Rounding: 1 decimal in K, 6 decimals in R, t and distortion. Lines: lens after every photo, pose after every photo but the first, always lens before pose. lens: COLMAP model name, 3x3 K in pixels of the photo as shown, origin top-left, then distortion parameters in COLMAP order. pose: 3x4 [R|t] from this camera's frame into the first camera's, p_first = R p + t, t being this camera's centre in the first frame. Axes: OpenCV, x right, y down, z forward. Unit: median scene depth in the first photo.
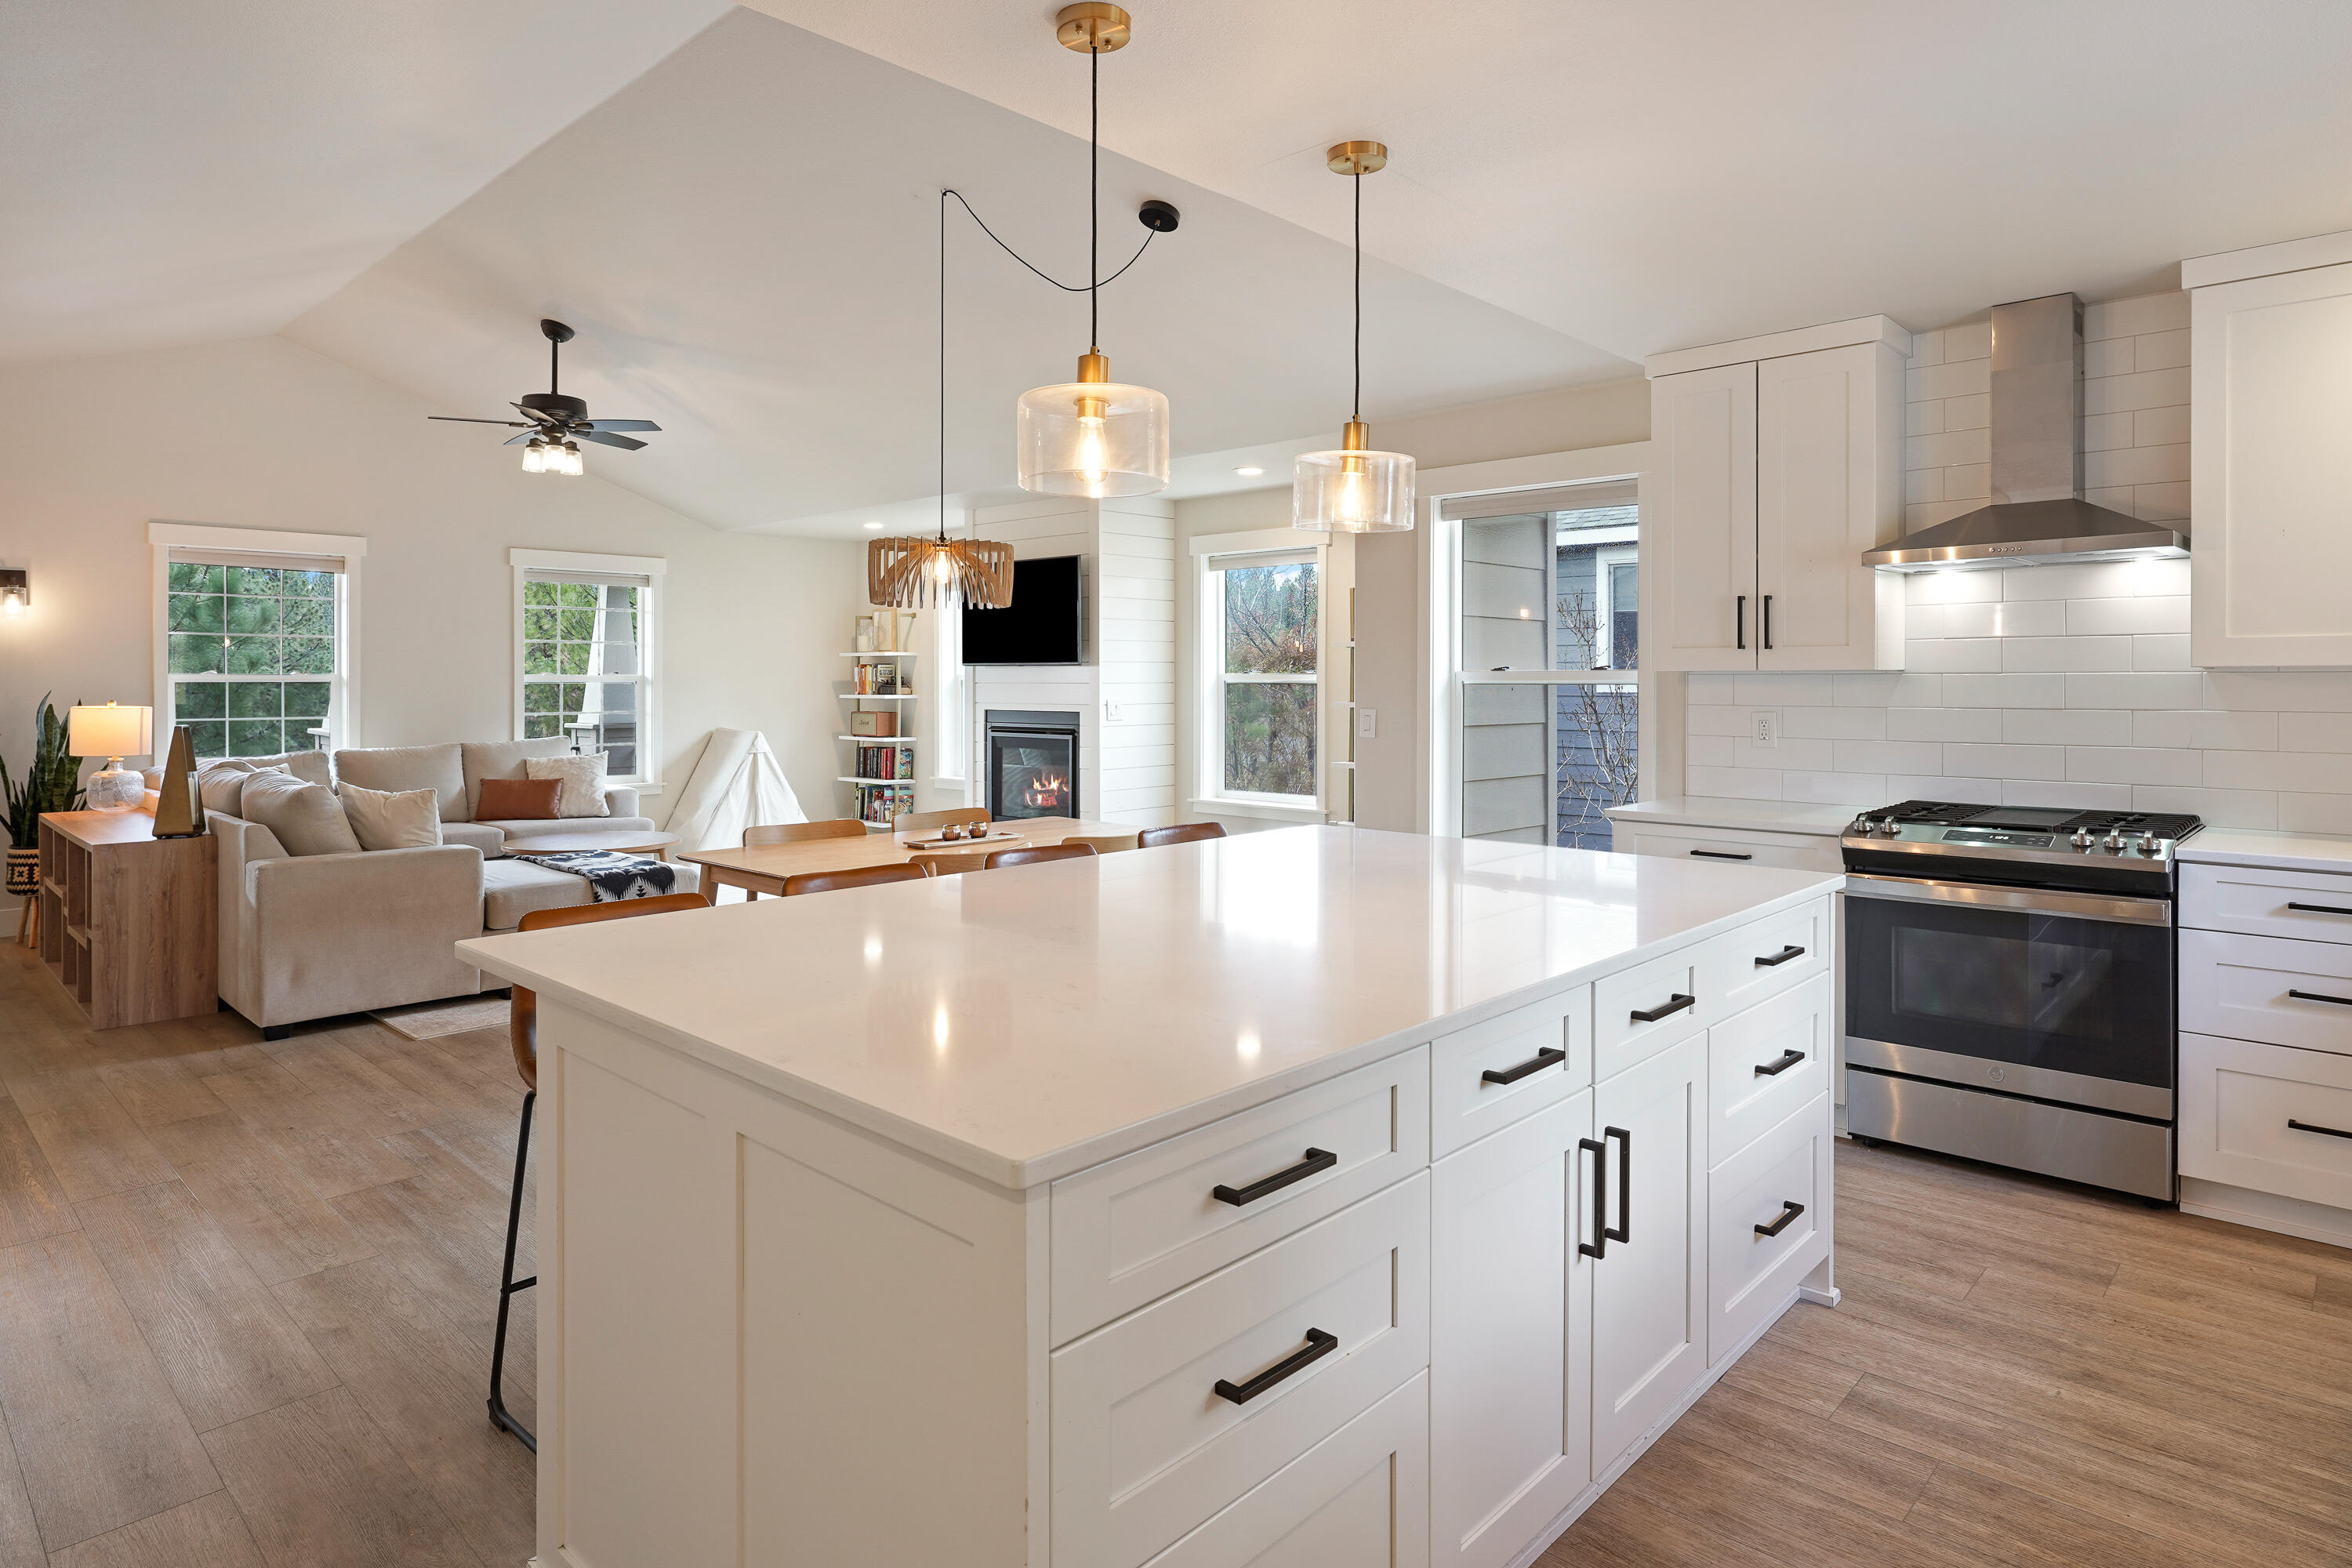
lens RADIAL K [[1322.5, 0, 1177.3], [0, 1322.5, 697.5], [0, 0, 1]] dist [-0.002199, 0.001292]
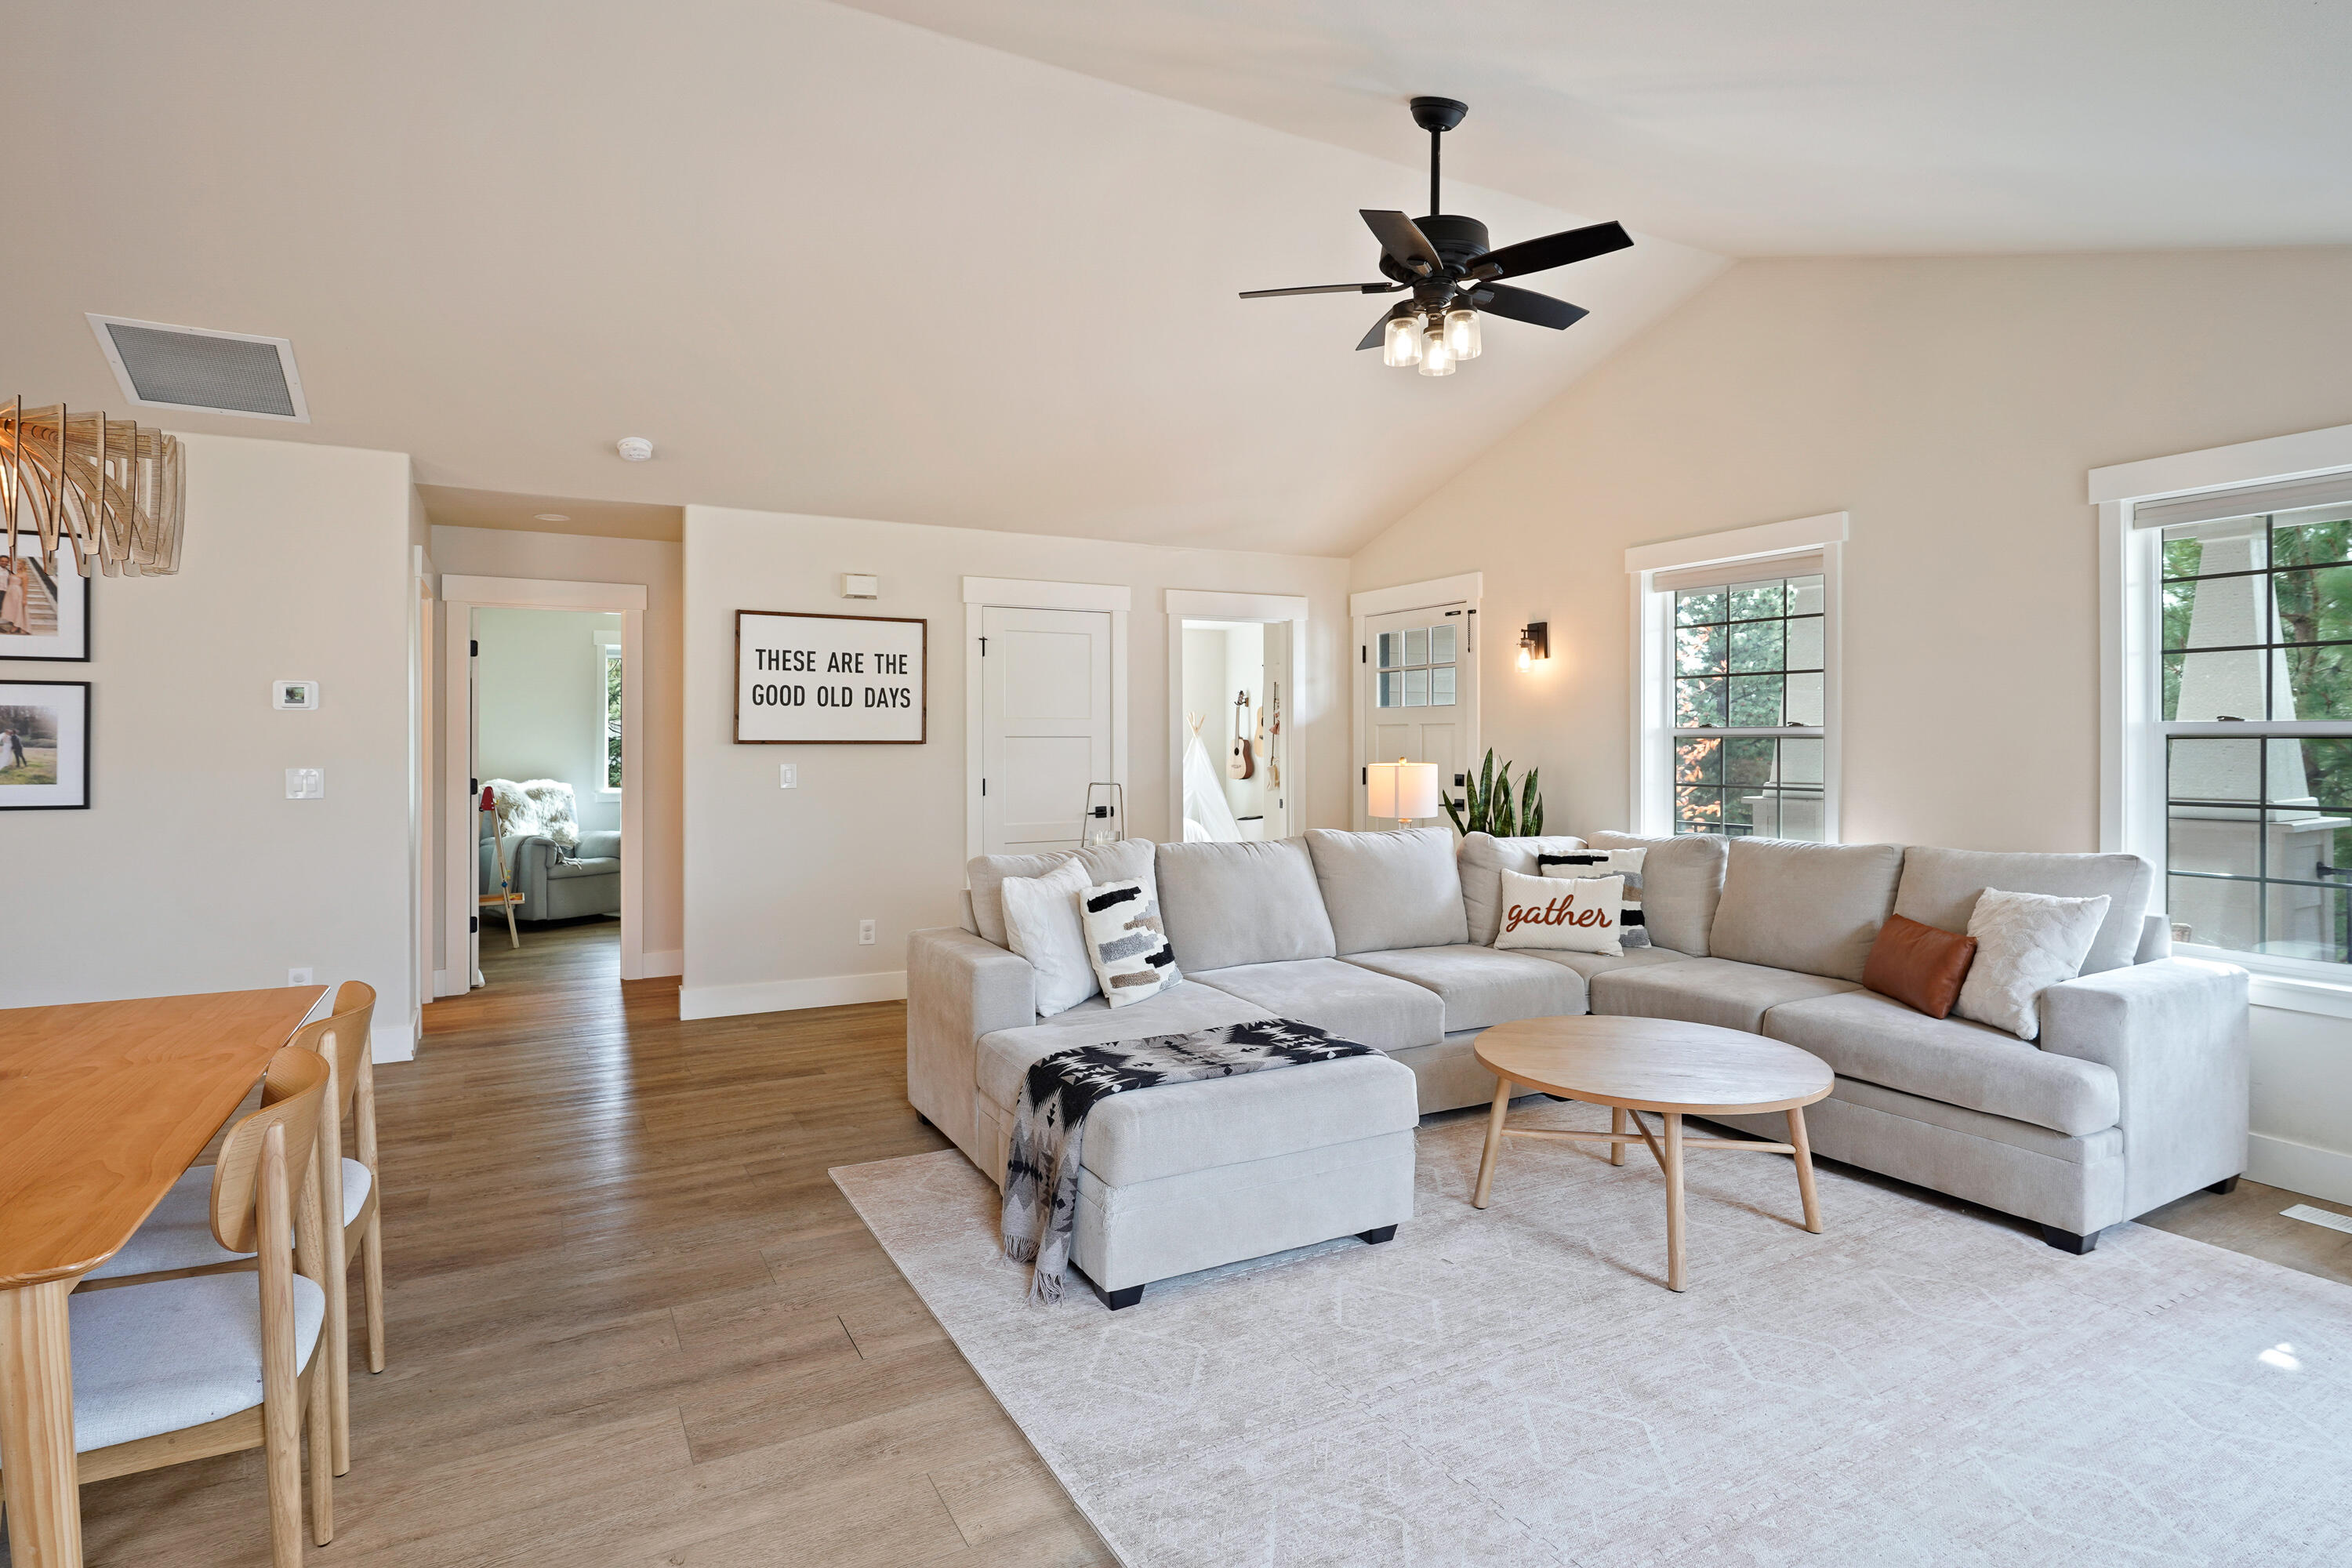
lens RADIAL K [[1199.2, 0, 1160.3], [0, 1199.2, 744.8], [0, 0, 1]] dist [-0.001977, -0.000753]
pose [[-0.314862, 0.004938, -0.949125, 0.075233], [-0.010784, 0.999903, 0.008780, -0.017992], [0.949076, 0.012999, -0.314779, 1.605552]]
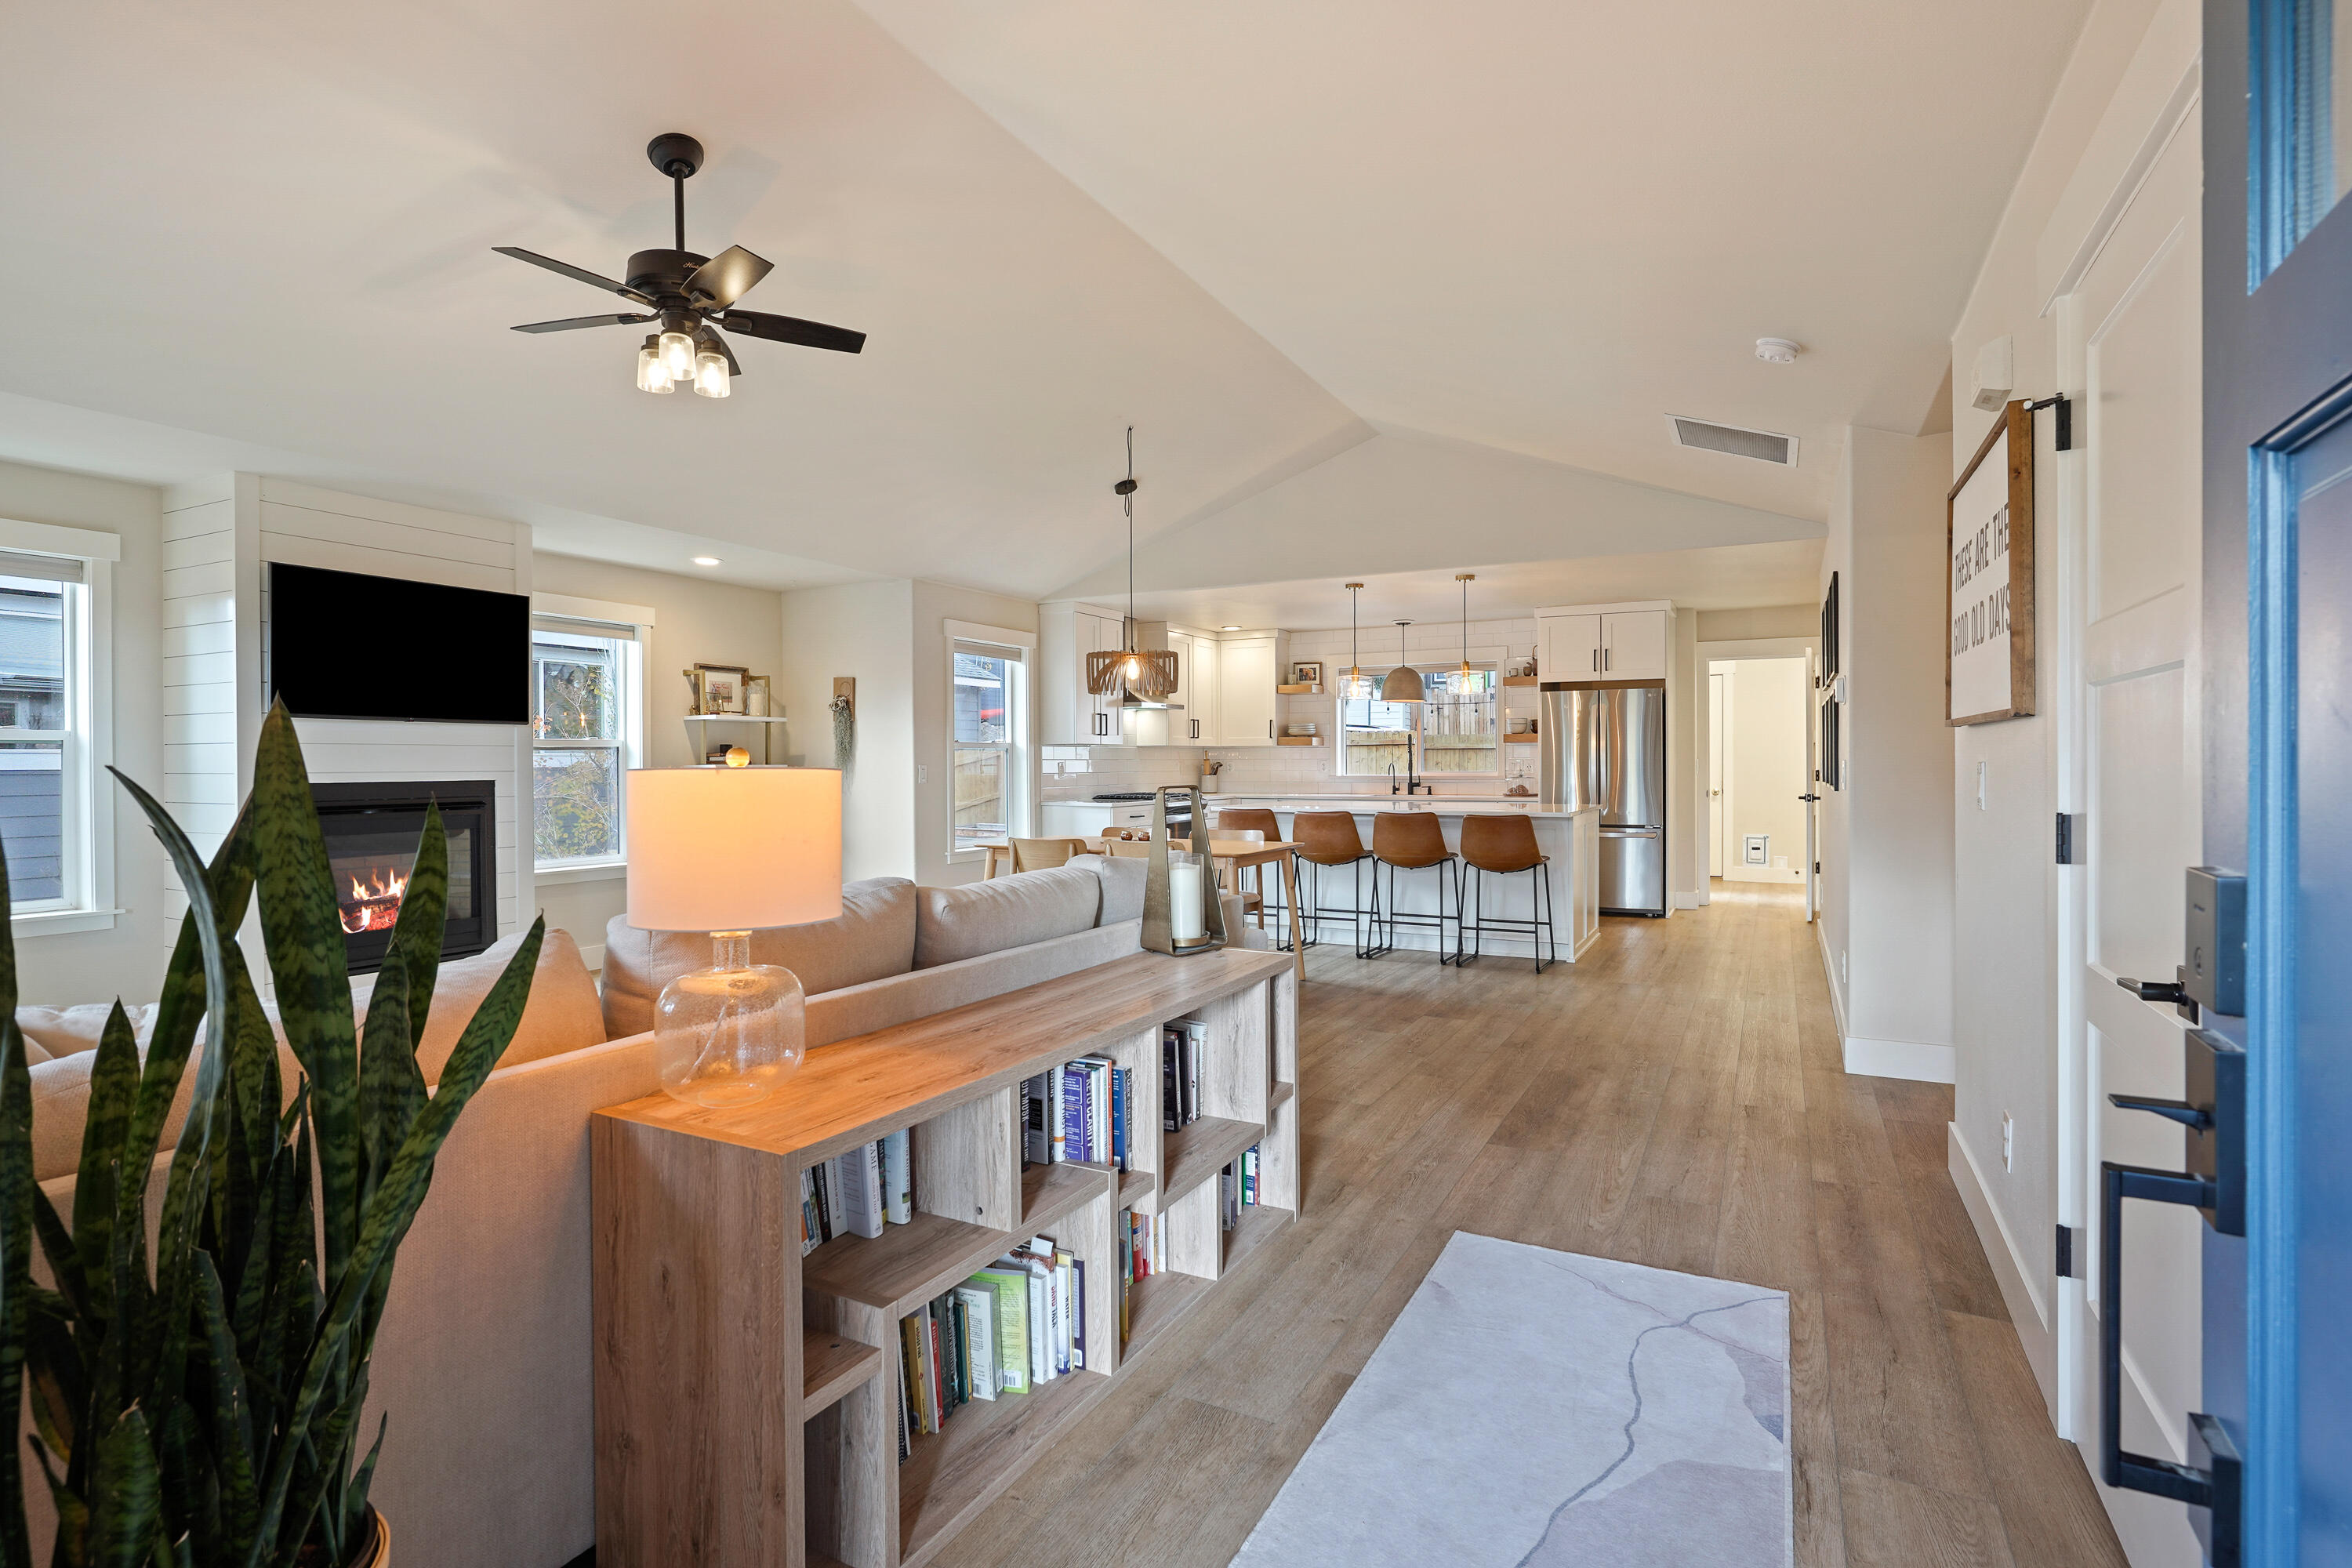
lens RADIAL K [[1140.0, 0, 1175.5], [0, 1140.0, 764.4], [0, 0, 1]] dist [0.000008, 0.000152]
pose [[-0.271789, -0.000923, 0.962357, -1.590195], [0.017139, 0.999836, 0.005799, 0.007104], [-0.962204, 0.018070, -0.271728, 1.413656]]
